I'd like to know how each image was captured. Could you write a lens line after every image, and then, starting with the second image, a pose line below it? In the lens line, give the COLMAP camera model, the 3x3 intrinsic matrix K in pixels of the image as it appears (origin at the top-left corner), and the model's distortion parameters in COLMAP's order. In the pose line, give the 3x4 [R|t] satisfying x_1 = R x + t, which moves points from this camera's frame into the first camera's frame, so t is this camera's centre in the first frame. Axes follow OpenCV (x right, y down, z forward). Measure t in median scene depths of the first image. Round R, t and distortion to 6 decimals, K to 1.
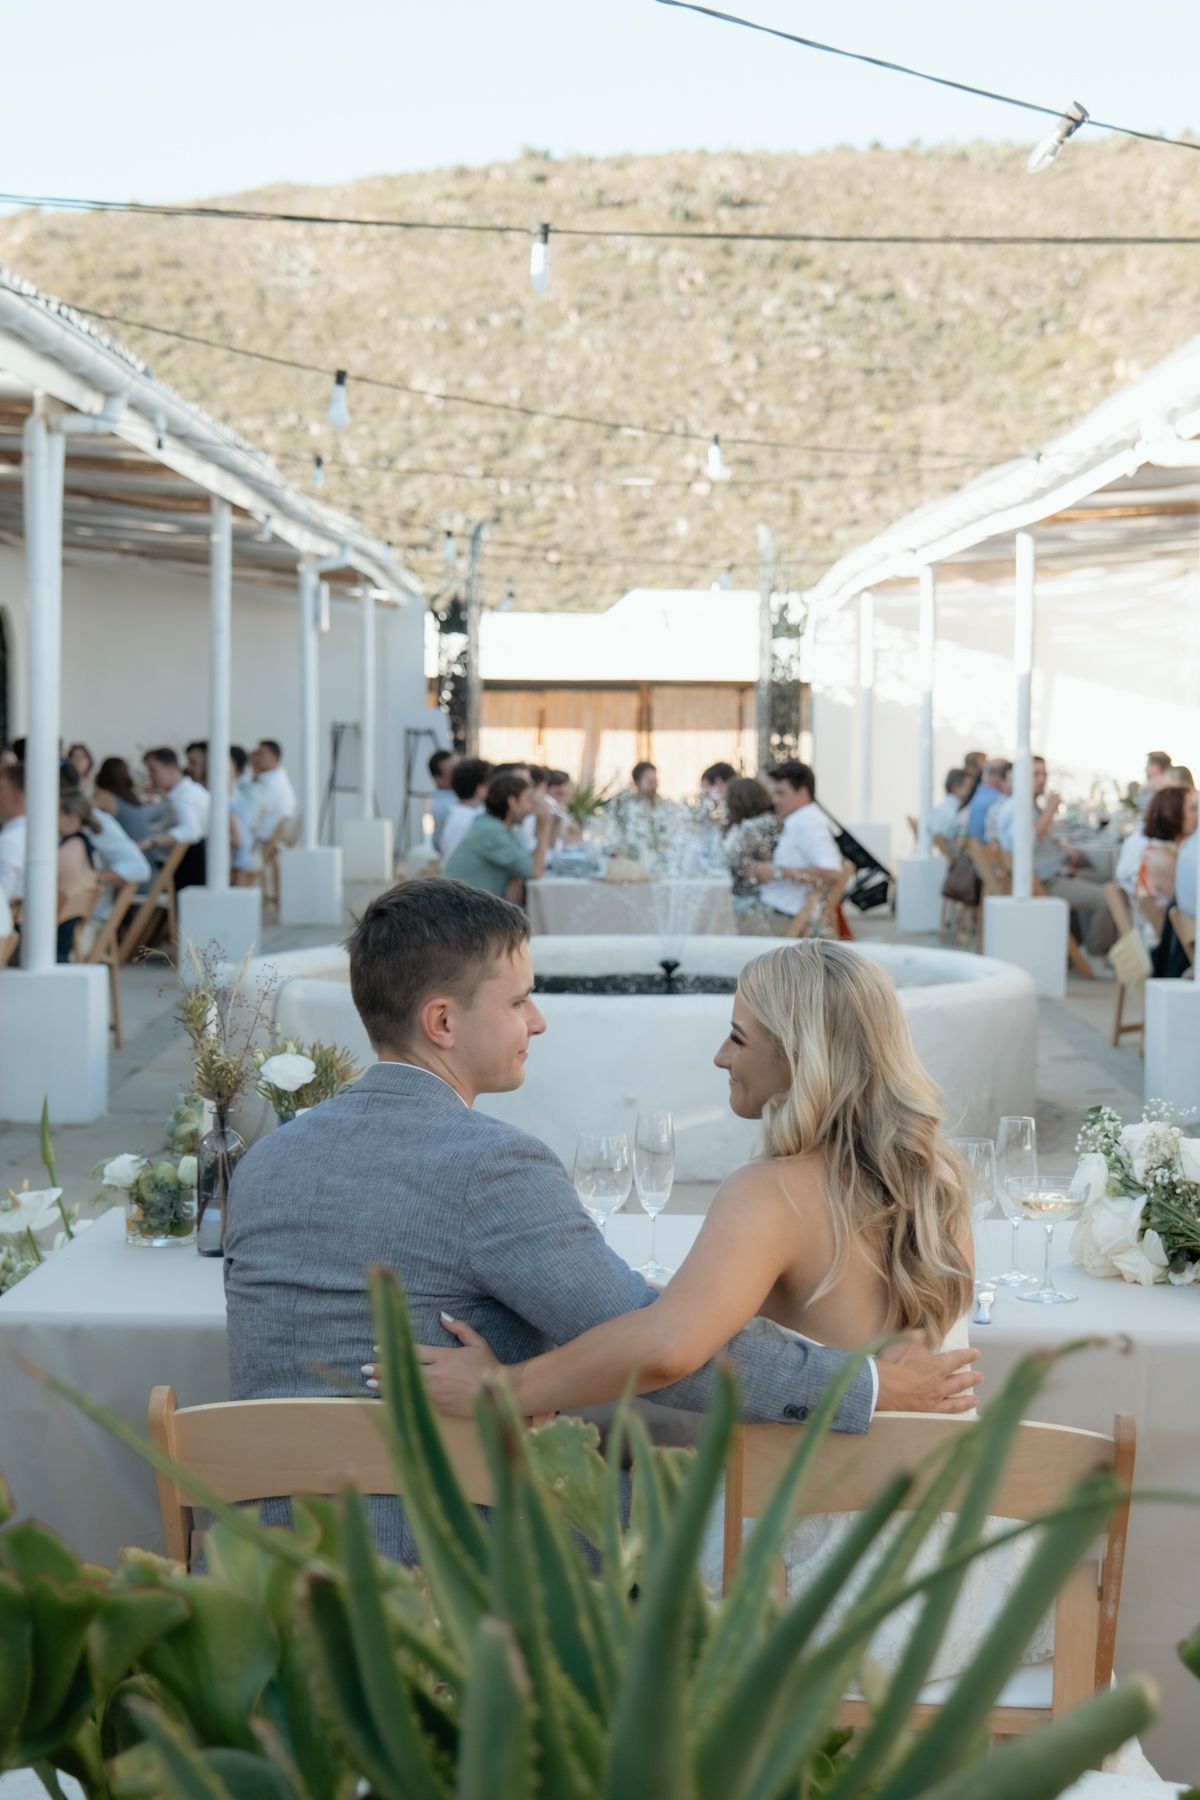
lens RADIAL K [[2765.5, 0, 605.7], [0, 2765.5, 941.5], [0, 0, 1]] dist [0.063828, -0.414848]
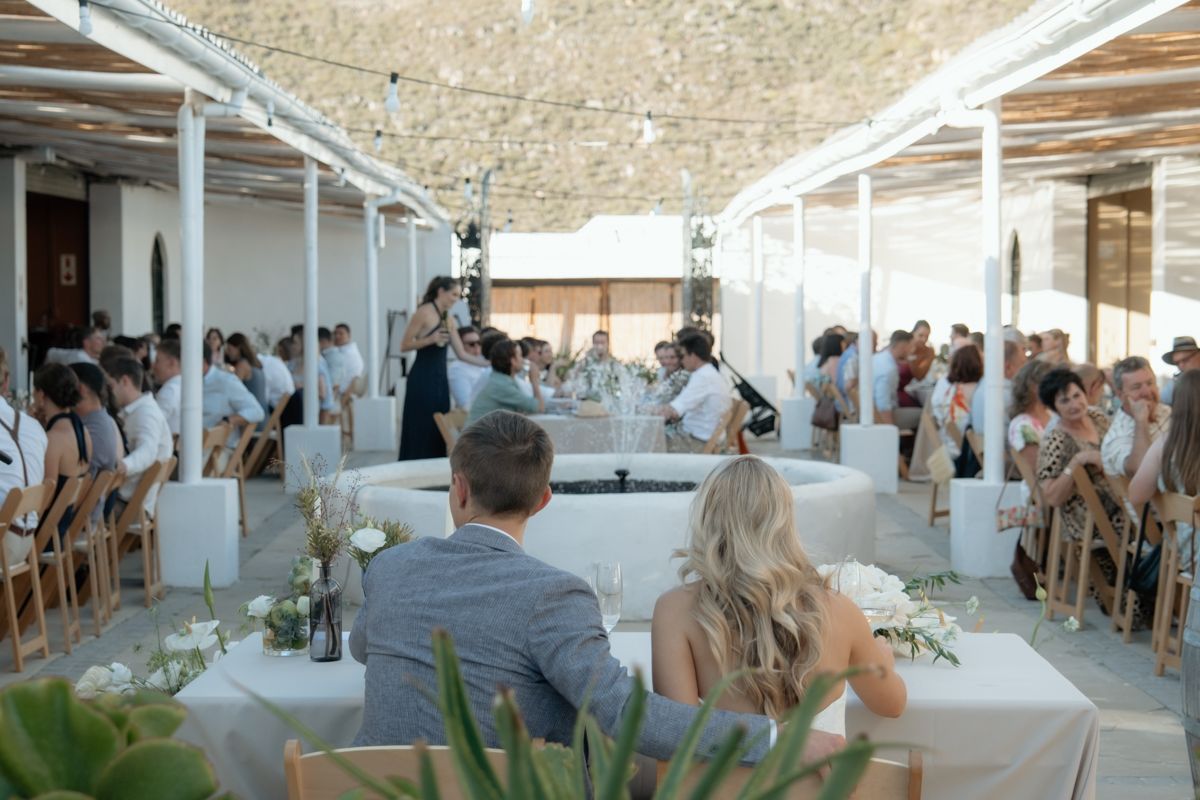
lens RADIAL K [[2220.1, 0, 561.4], [0, 2220.1, 459.6], [0, 0, 1]] dist [0.021521, -0.007602]
pose [[0.999838, -0.012786, -0.012706, 0.005409], [0.012641, 0.999855, -0.011387, 0.013158], [0.012850, 0.011225, 0.999854, -0.158586]]
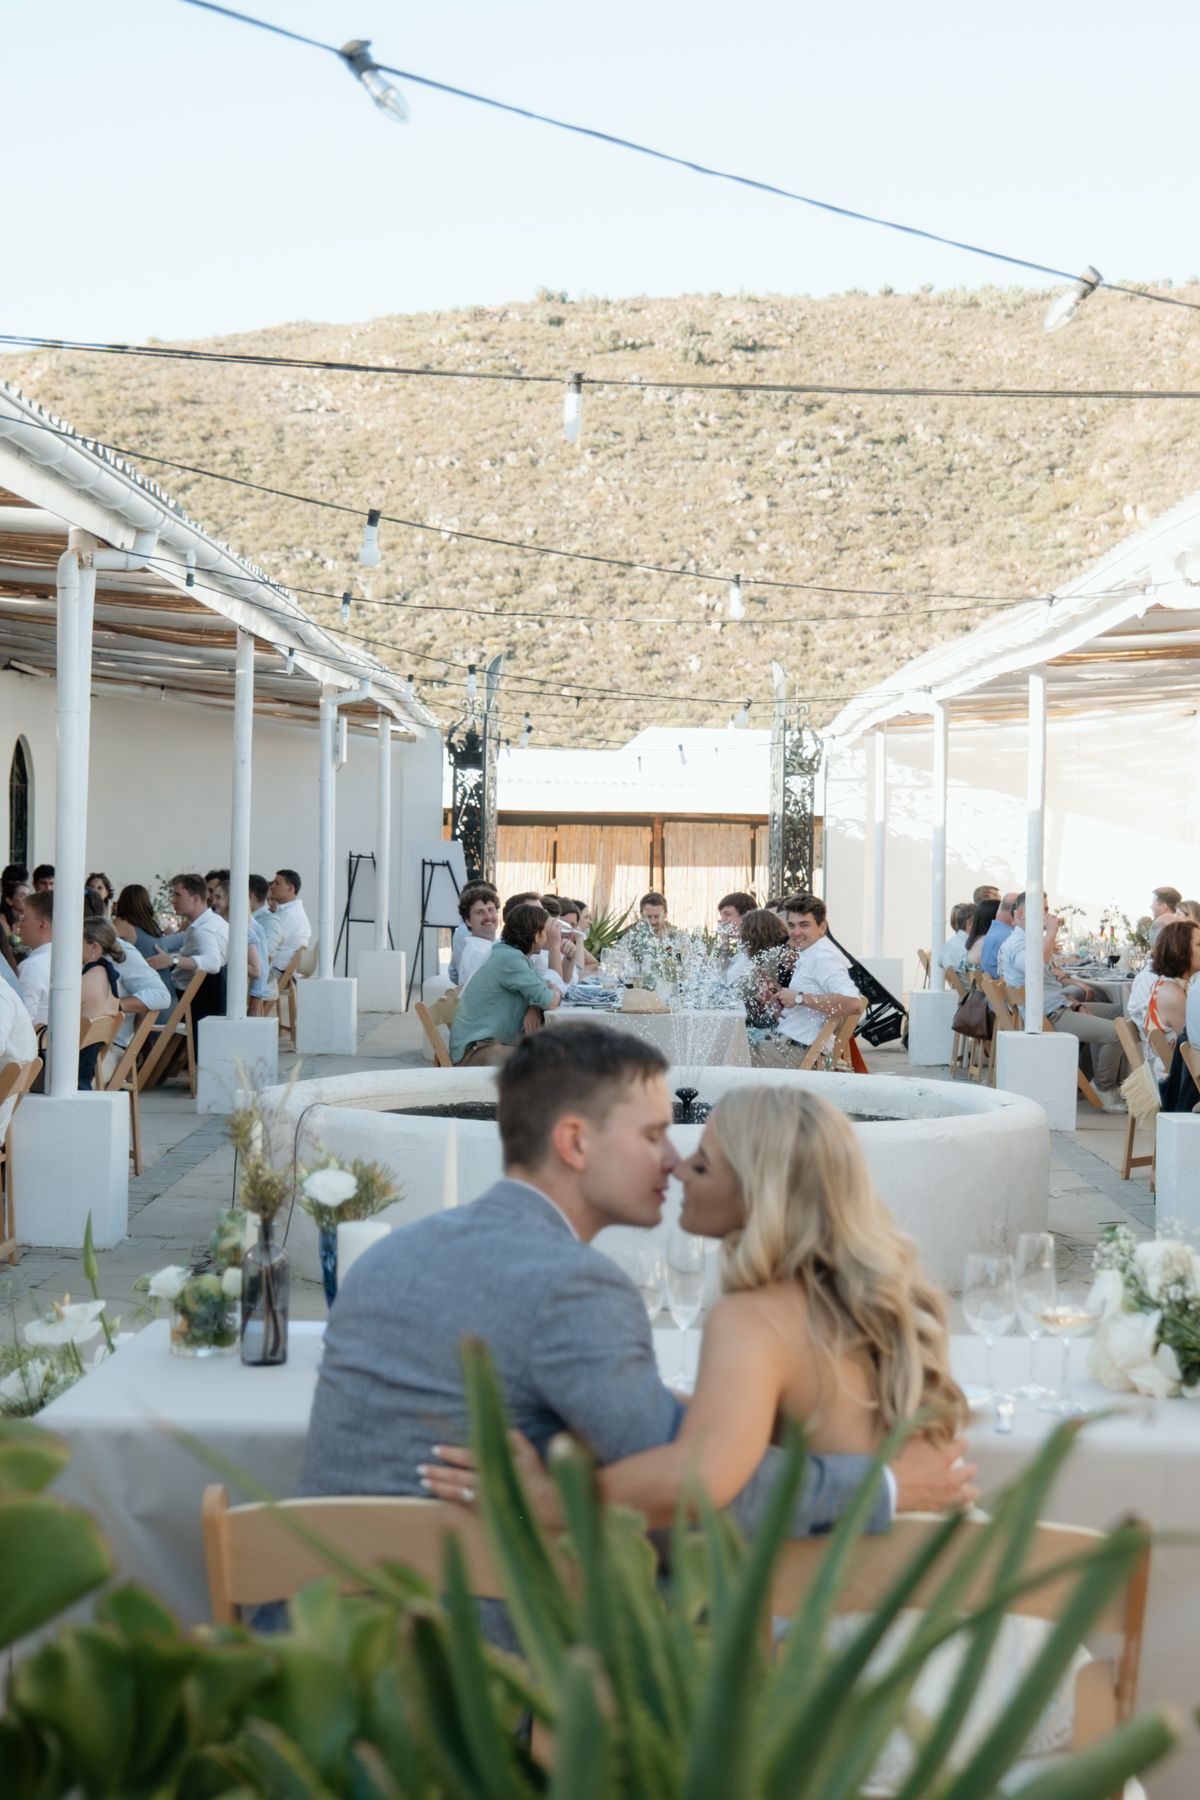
lens RADIAL K [[2963.7, 0, 597.3], [0, 2963.7, 960.1], [0, 0, 1]] dist [0.036160, -0.205137]
pose [[0.999924, 0.007467, 0.009822, -0.019233], [-0.006994, 0.998854, -0.047352, 0.010238], [-0.010164, 0.047280, 0.998830, -0.079166]]
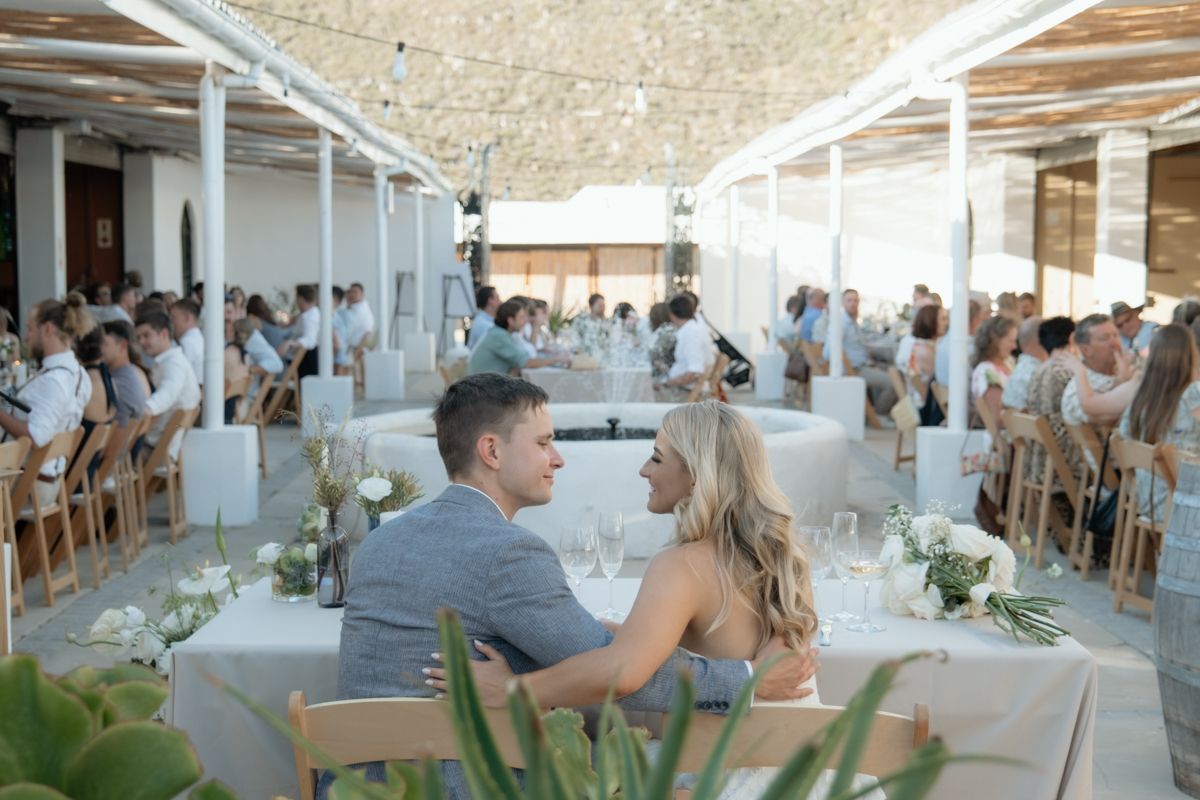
lens RADIAL K [[1677.3, 0, 543.6], [0, 1677.3, 443.2], [0, 0, 1]] dist [0.029499, 0.089506]
pose [[0.999920, -0.010361, -0.007273, -0.009132], [0.010458, 0.999856, 0.013400, 0.007121], [0.007133, -0.013475, 0.999884, 0.042055]]
